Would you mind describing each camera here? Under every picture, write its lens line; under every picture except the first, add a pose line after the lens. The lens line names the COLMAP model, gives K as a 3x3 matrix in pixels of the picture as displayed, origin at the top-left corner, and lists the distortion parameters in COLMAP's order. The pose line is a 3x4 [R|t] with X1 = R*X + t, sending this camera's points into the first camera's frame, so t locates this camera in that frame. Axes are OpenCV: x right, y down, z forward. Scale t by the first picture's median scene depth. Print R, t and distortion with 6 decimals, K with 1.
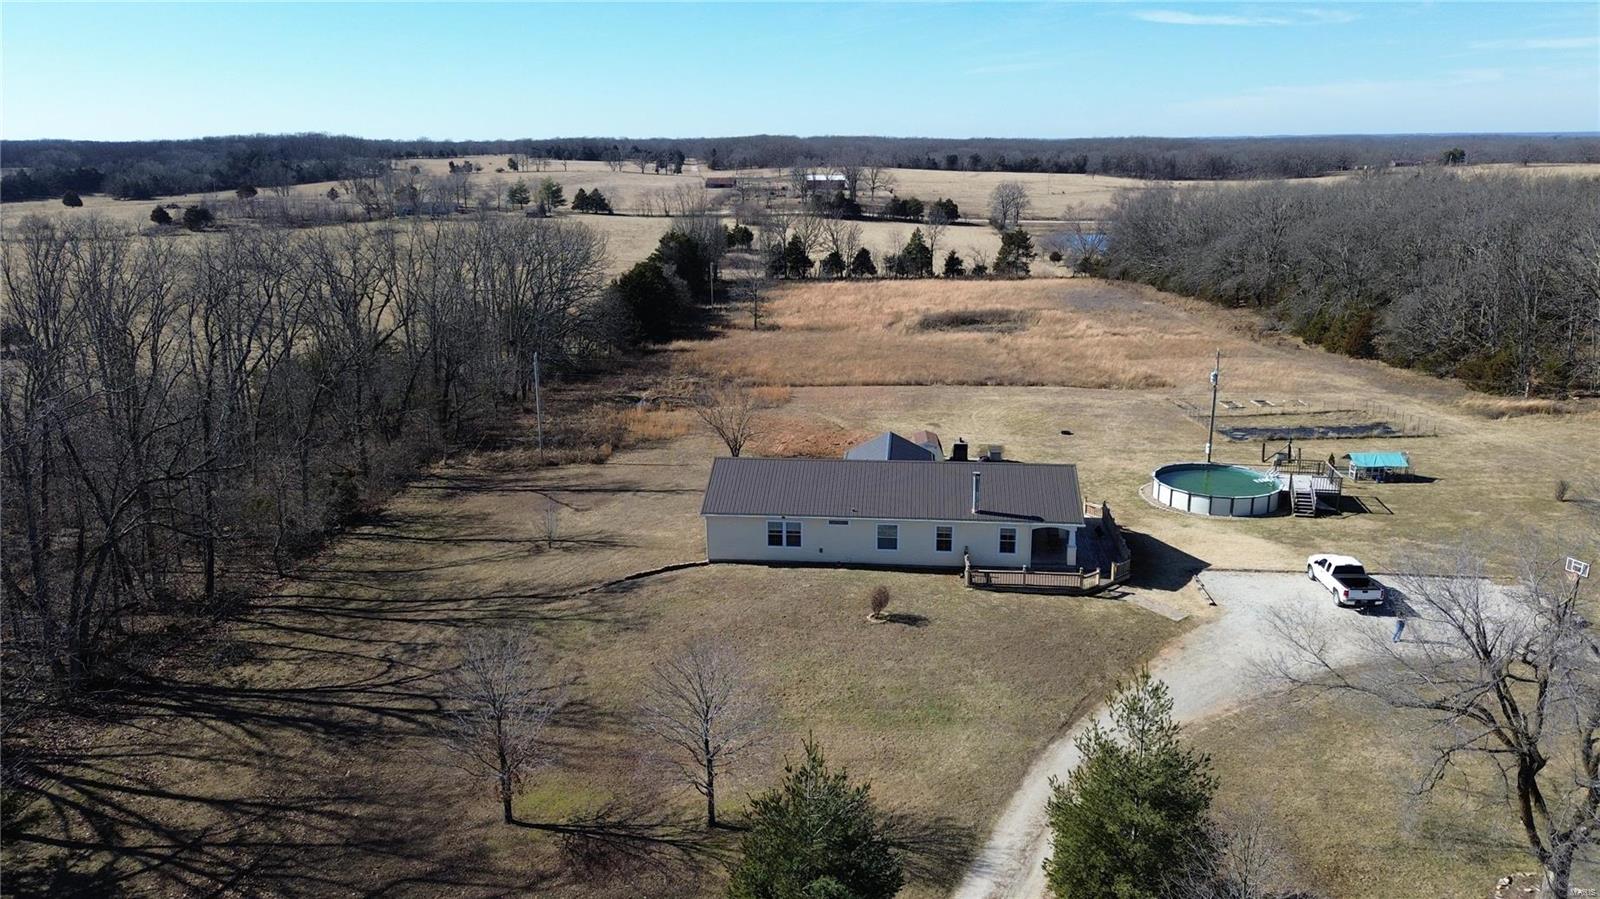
lens RADIAL K [[1122.6, 0, 800.0], [0, 1122.6, 449.5], [0, 0, 1]] dist [0.074965, -0.072472]
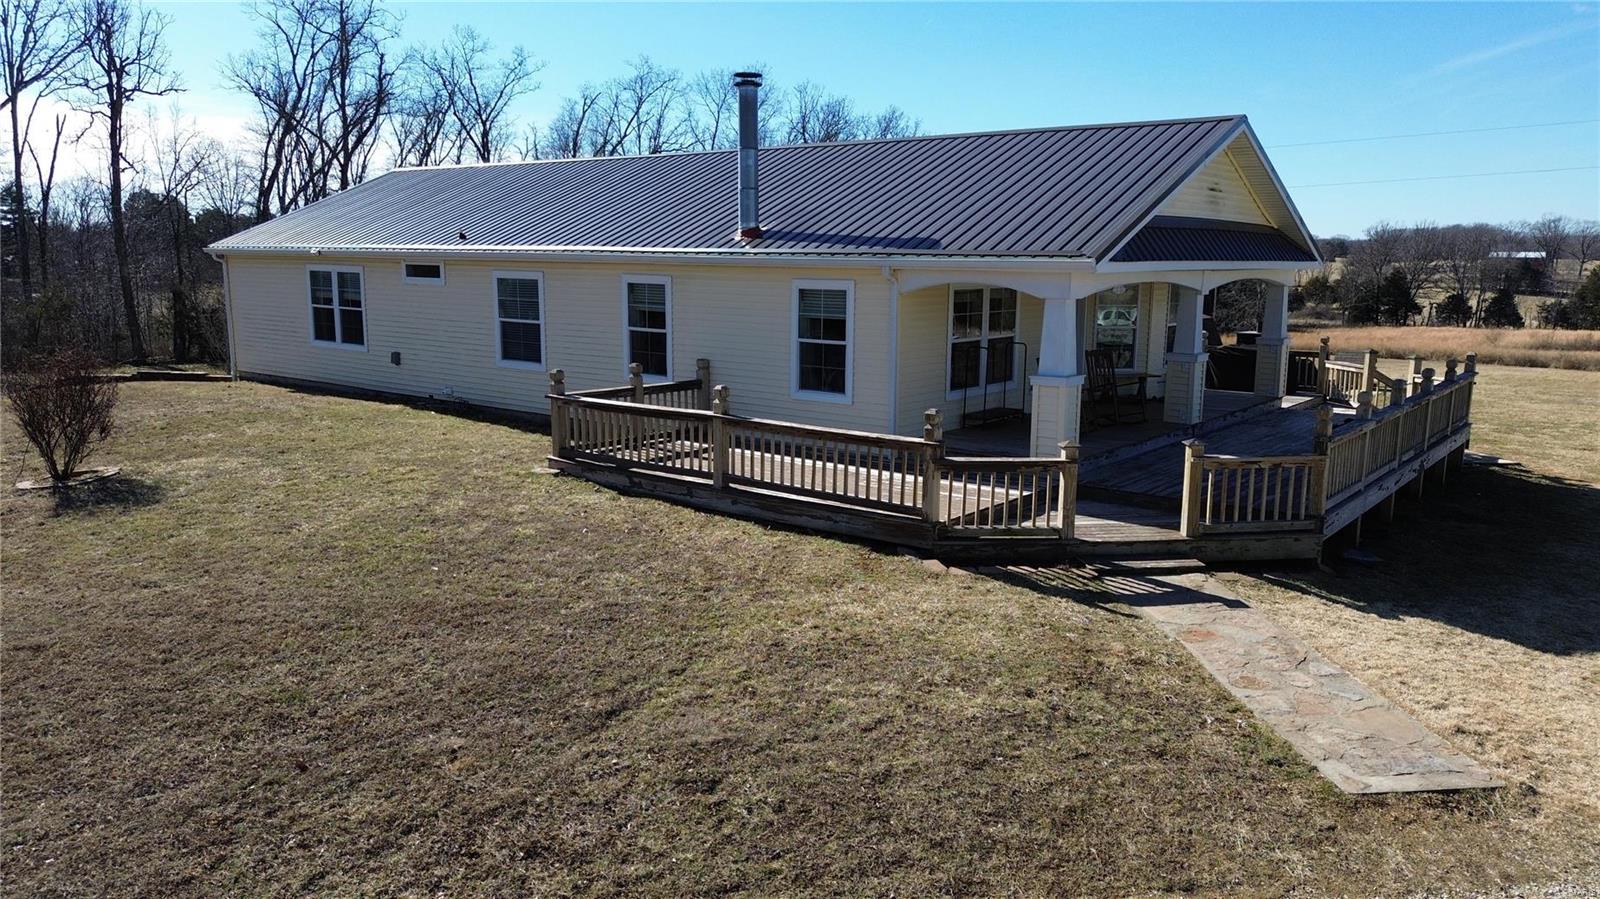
lens RADIAL K [[1122.6, 0, 800.0], [0, 1122.6, 449.5], [0, 0, 1]] dist [0.074965, -0.072472]
pose [[0.844555, 0.104572, -0.525159, 0.311243], [-0.154768, 0.986558, -0.052448, 0.117732], [0.512615, 0.125573, 0.849386, 0.779299]]
